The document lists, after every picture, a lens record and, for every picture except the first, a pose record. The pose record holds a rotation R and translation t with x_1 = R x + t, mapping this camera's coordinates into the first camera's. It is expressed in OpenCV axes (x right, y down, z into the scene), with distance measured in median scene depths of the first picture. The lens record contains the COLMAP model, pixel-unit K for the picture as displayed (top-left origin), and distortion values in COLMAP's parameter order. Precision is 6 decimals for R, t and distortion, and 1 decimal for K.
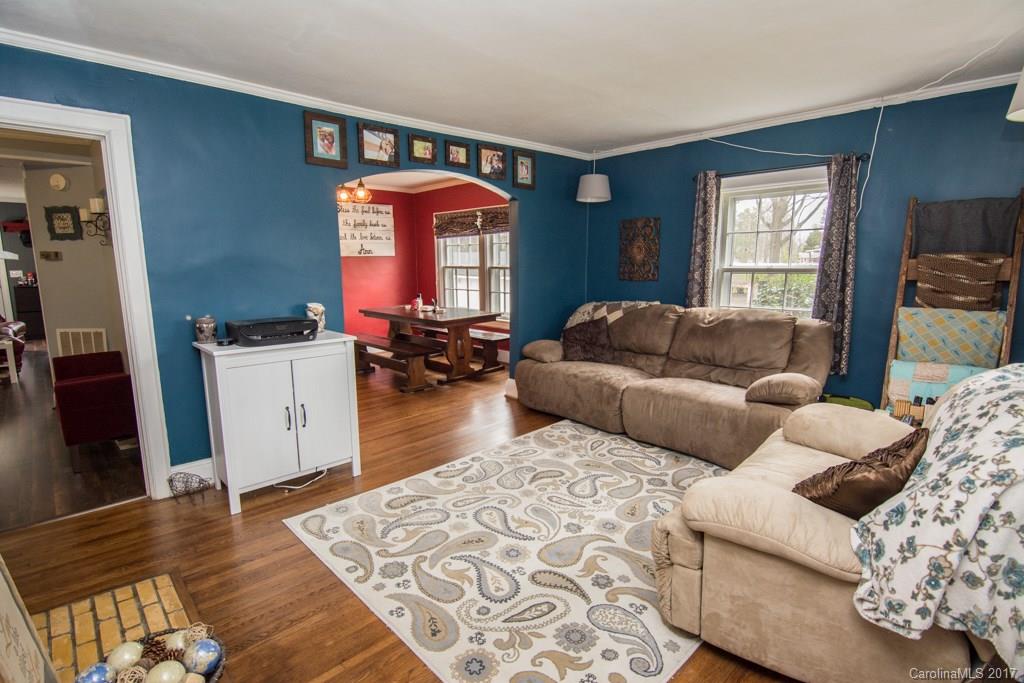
lens RADIAL K [[498.1, 0, 513.6], [0, 498.1, 343.9], [0, 0, 1]] dist [0.000719, -0.011005]
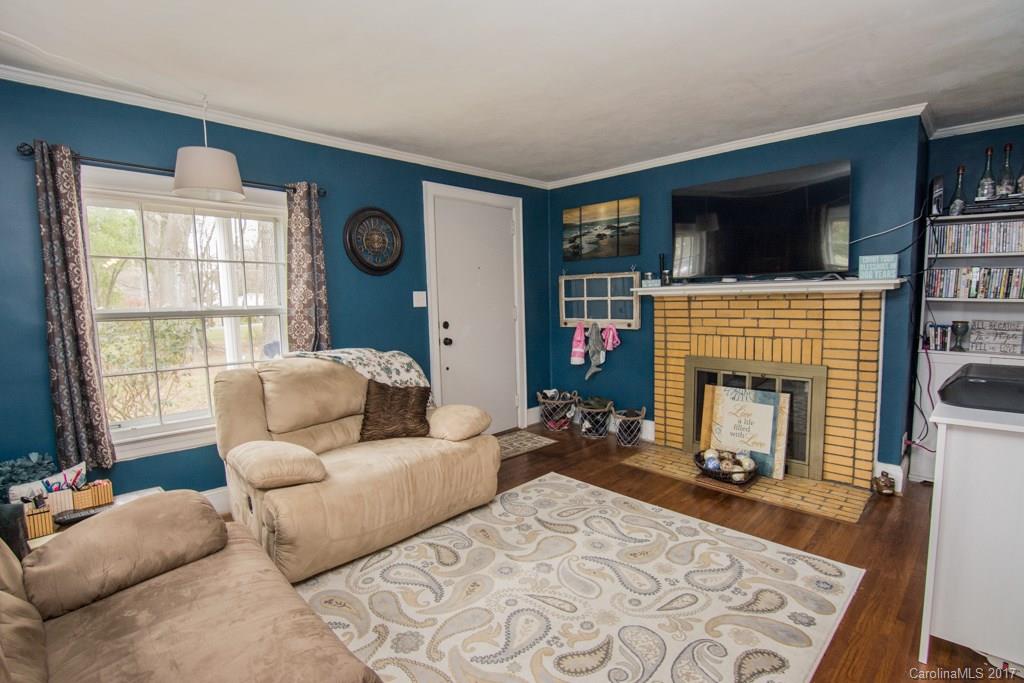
lens RADIAL K [[505.5, 0, 497.0], [0, 505.5, 345.1], [0, 0, 1]] dist [-0.003665, -0.001089]
pose [[-0.999855, 0.017036, -0.000817, 0.172145], [0.016254, 0.966315, 0.256848, -0.249298], [0.005165, 0.256798, -0.966451, 1.546777]]
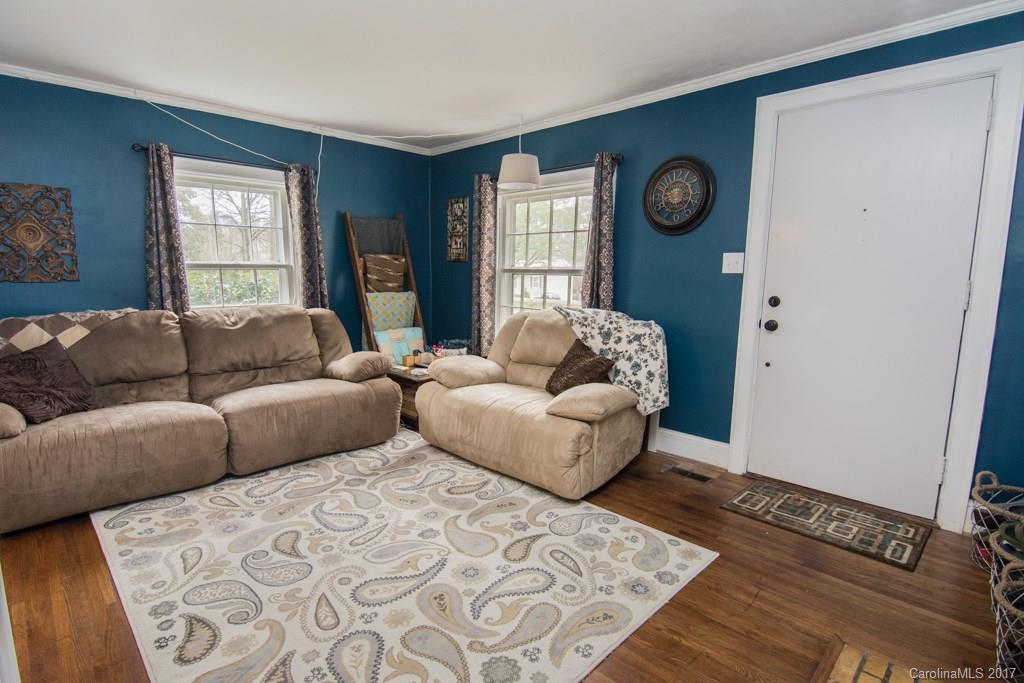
lens RADIAL K [[498.1, 0, 513.6], [0, 498.1, 343.9], [0, 0, 1]] dist [0.000719, -0.011005]
pose [[-0.011401, -0.139040, 0.990221, -0.641982], [0.152896, 0.978398, 0.139140, -0.072081], [-0.988177, 0.152987, 0.010103, 0.659876]]
